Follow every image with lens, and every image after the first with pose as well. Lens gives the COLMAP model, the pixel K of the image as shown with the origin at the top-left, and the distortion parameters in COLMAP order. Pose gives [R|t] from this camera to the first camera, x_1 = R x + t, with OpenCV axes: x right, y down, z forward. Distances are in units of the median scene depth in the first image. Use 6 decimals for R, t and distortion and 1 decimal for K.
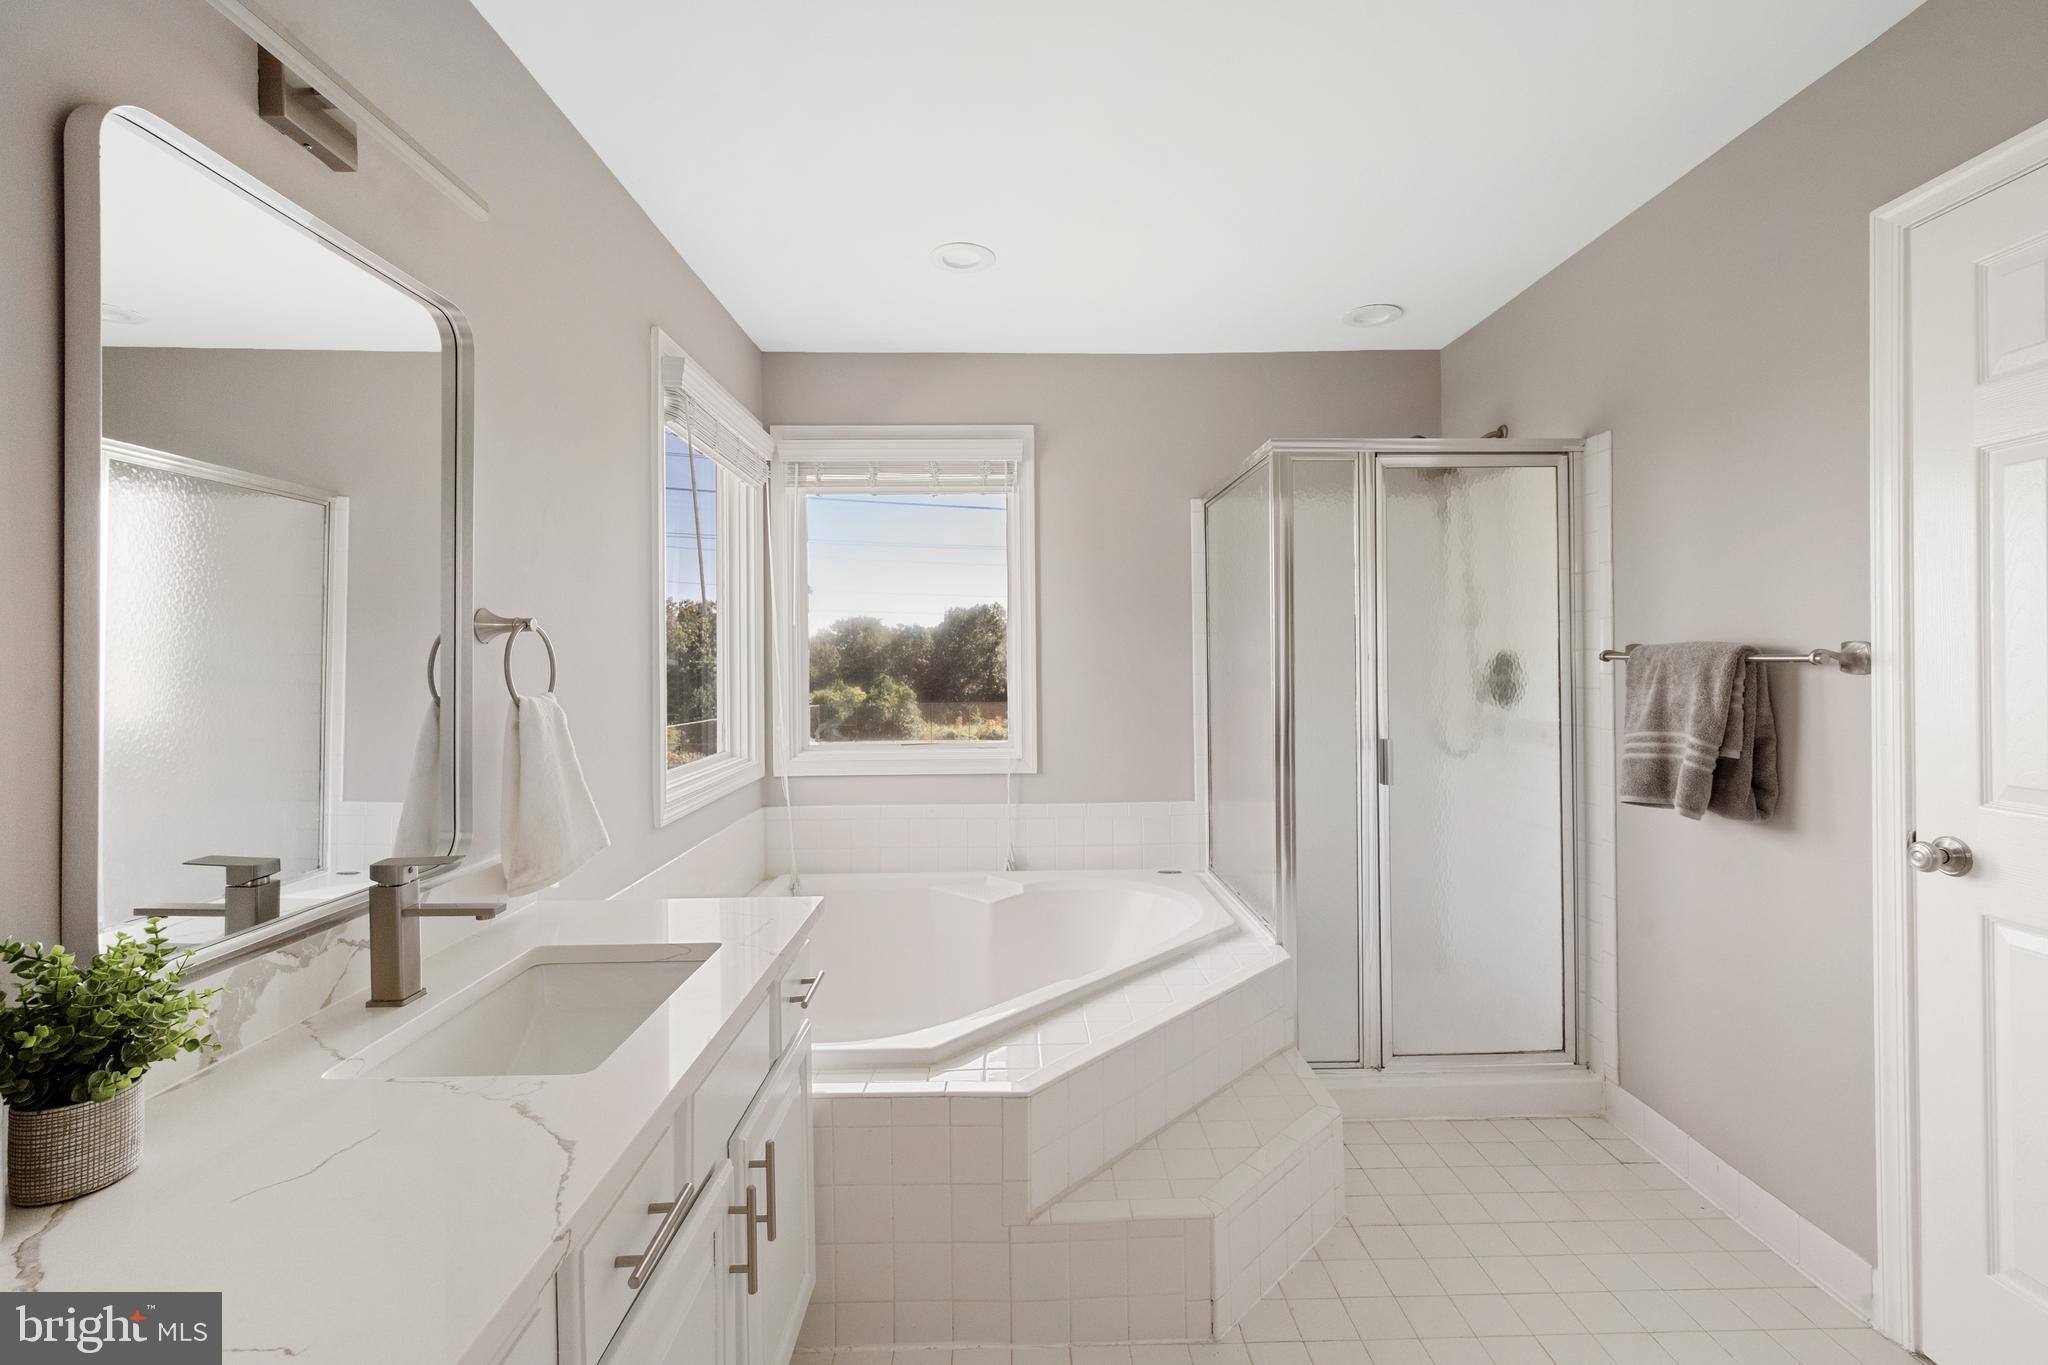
lens RADIAL K [[880.6, 0, 1028.9], [0, 880.6, 652.3], [0, 0, 1]] dist [0.000401, 0.000436]
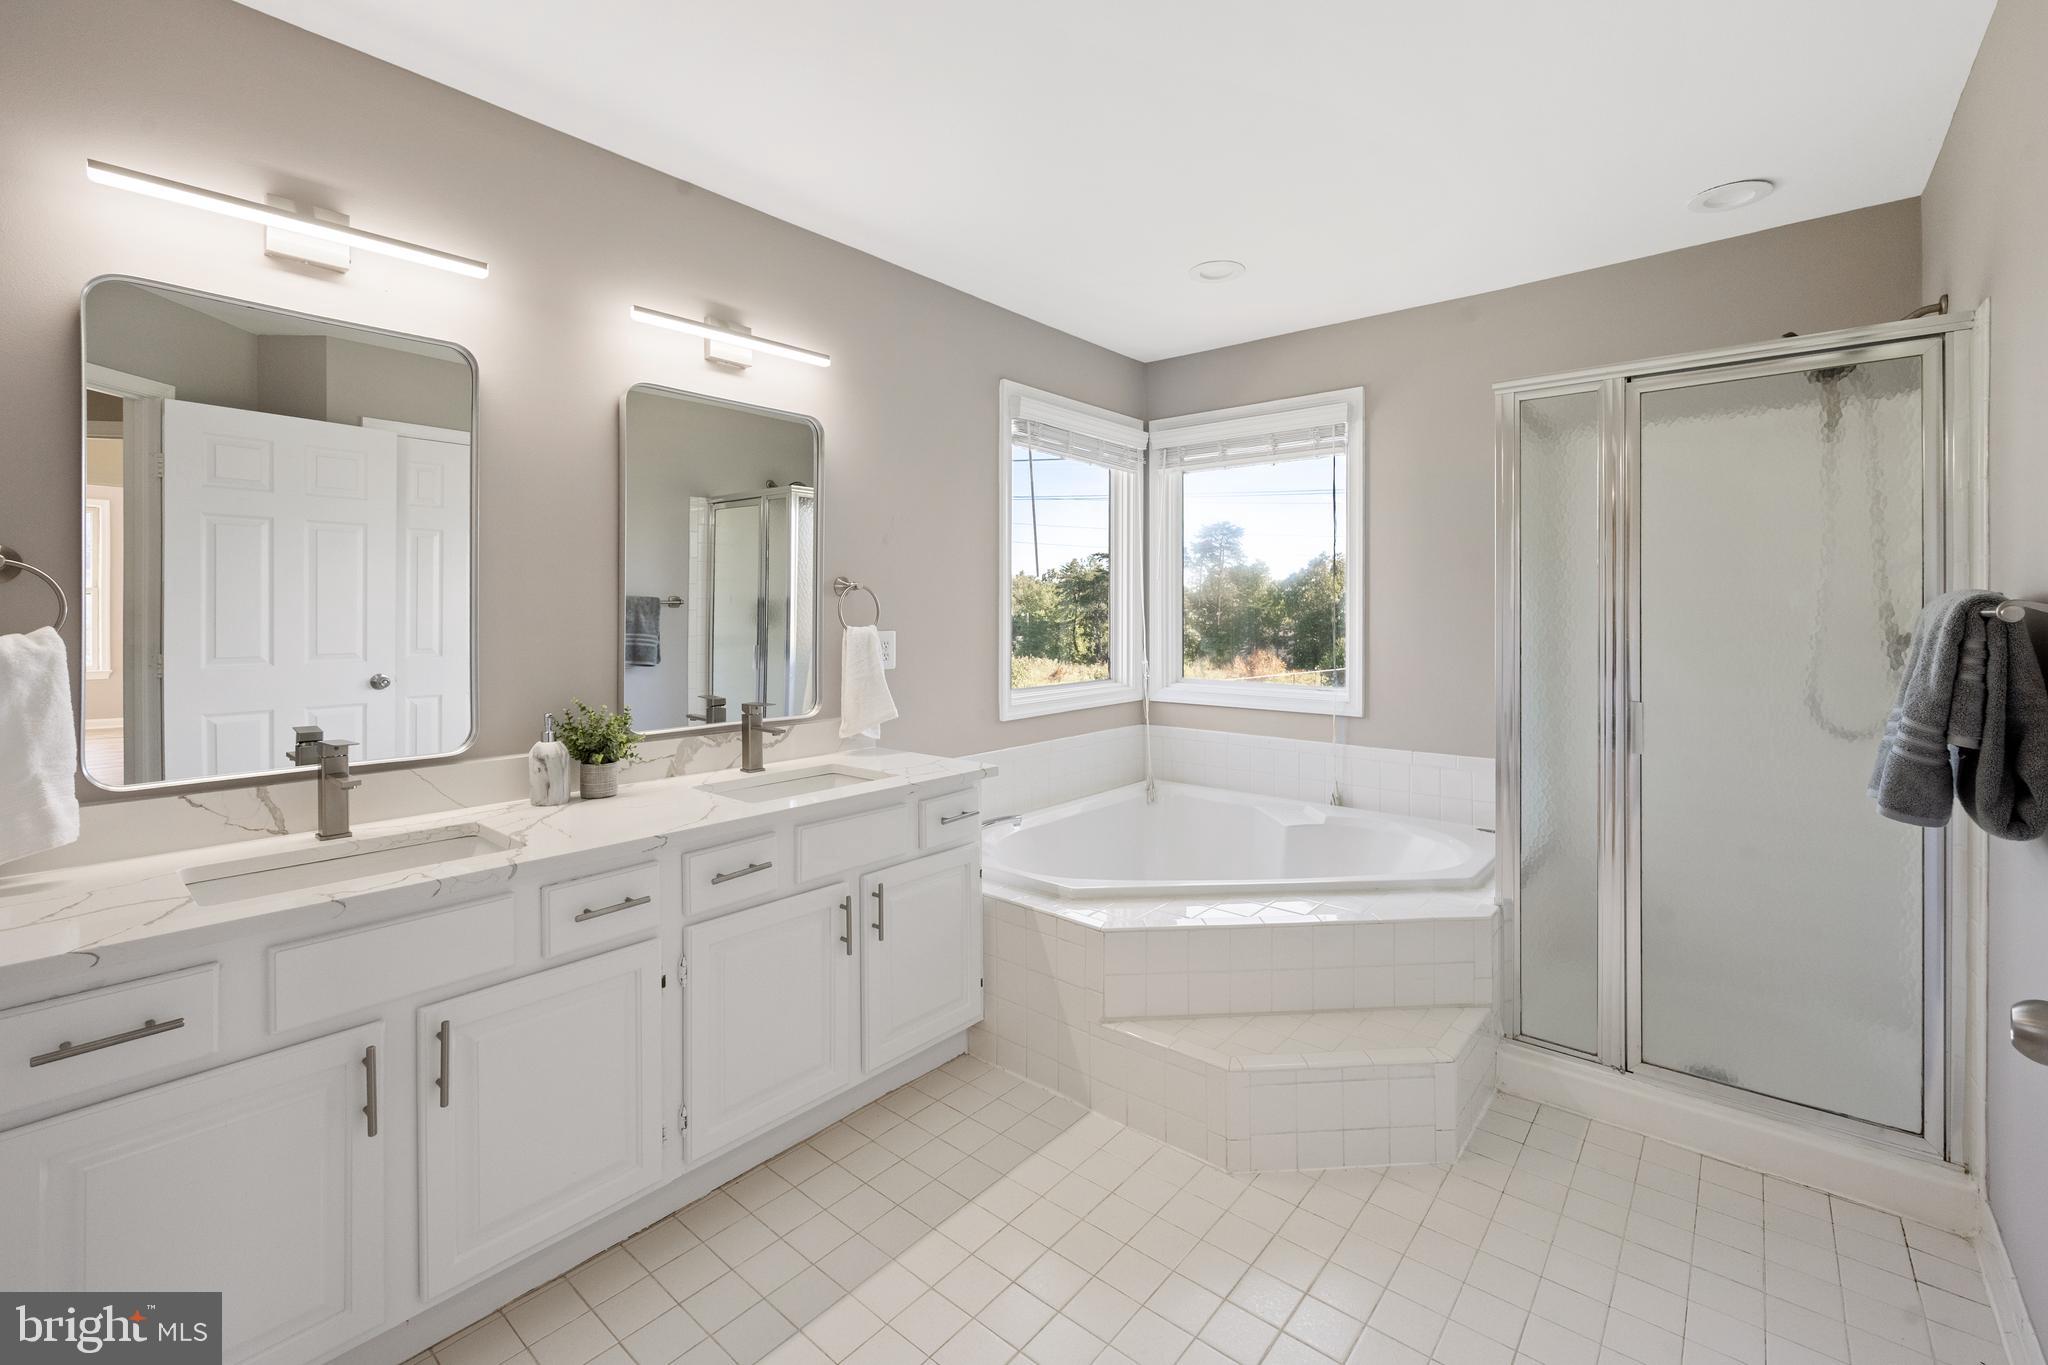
lens RADIAL K [[880.6, 0, 1067.5], [0, 880.6, 607.4], [0, 0, 1]] dist [0.000401, 0.000436]
pose [[0.765193, 0.006525, -0.643767, 0.439771], [-0.003228, 0.999975, 0.006300, 0.000126], [0.643792, -0.002742, 0.765195, -0.034958]]
